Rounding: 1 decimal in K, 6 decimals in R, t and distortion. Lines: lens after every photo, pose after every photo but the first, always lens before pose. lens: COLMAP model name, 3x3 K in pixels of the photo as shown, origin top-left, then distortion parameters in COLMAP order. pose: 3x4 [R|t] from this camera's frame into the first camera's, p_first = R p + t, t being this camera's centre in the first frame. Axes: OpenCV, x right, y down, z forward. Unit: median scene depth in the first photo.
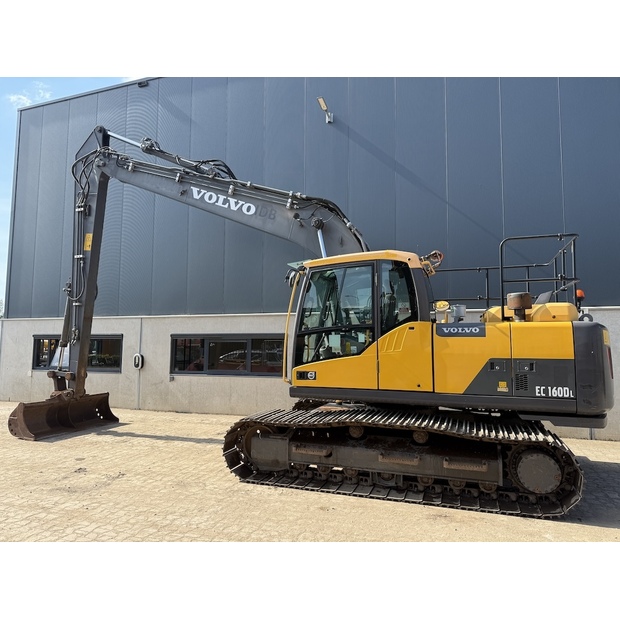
lens RADIAL K [[436.2, 0, 305.7], [0, 436.2, 315.3], [0, 0, 1]] dist [0.039331, -0.050085]
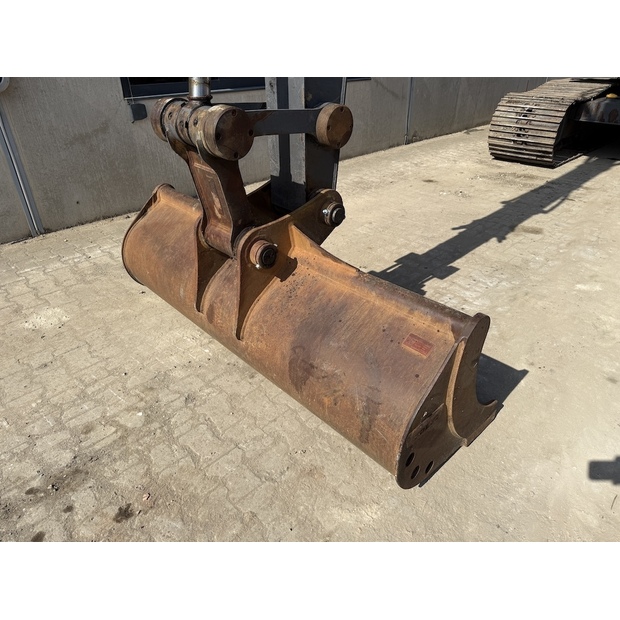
lens RADIAL K [[436.2, 0, 307.8], [0, 436.2, 312.4], [0, 0, 1]] dist [0.039331, -0.050085]
pose [[0.445662, -0.476849, 0.757628, -0.846255], [-0.054913, 0.830166, 0.554806, 0.115602], [-0.893516, -0.288859, 0.343788, 1.061781]]
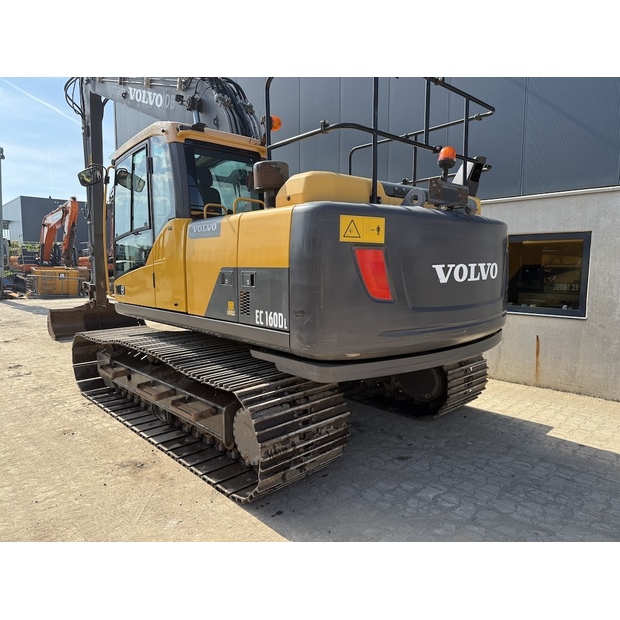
lens RADIAL K [[436.2, 0, 306.9], [0, 436.2, 310.5], [0, 0, 1]] dist [0.039331, -0.050085]
pose [[0.886481, 0.036278, -0.461341, 0.558866], [0.048600, 0.984111, 0.170775, 0.035044], [0.460206, -0.173810, 0.870632, 0.295906]]
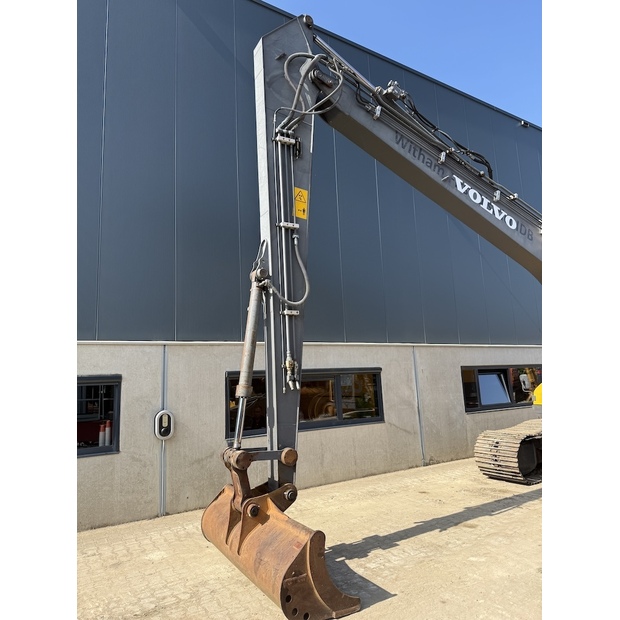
lens RADIAL K [[436.2, 0, 301.5], [0, 436.2, 311.5], [0, 0, 1]] dist [0.039331, -0.050085]
pose [[0.645091, 0.086132, 0.759236, -1.059795], [-0.007615, 0.994302, -0.106330, 0.032621], [-0.764068, 0.062811, 0.642071, 0.765159]]
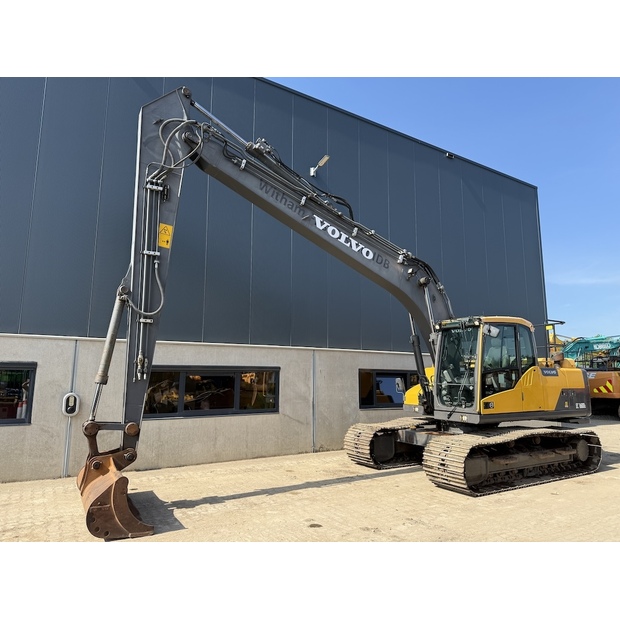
lens RADIAL K [[436.2, 0, 308.3], [0, 436.2, 310.9], [0, 0, 1]] dist [0.039331, -0.050085]
pose [[0.635960, 0.114091, 0.763242, -1.033605], [-0.055896, 0.993224, -0.101894, 0.016271], [-0.769695, 0.022139, 0.638027, 0.425889]]
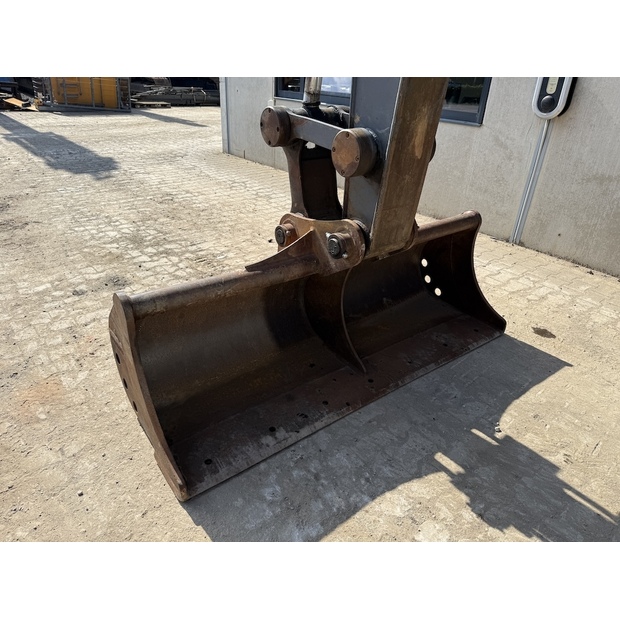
lens RADIAL K [[436.2, 0, 308.1], [0, 436.2, 311.6], [0, 0, 1]] dist [0.039331, -0.050085]
pose [[0.846669, 0.286567, -0.448364, -0.525745], [-0.003308, 0.845419, 0.534093, 0.112776], [0.532109, -0.450717, 0.716738, 0.960319]]
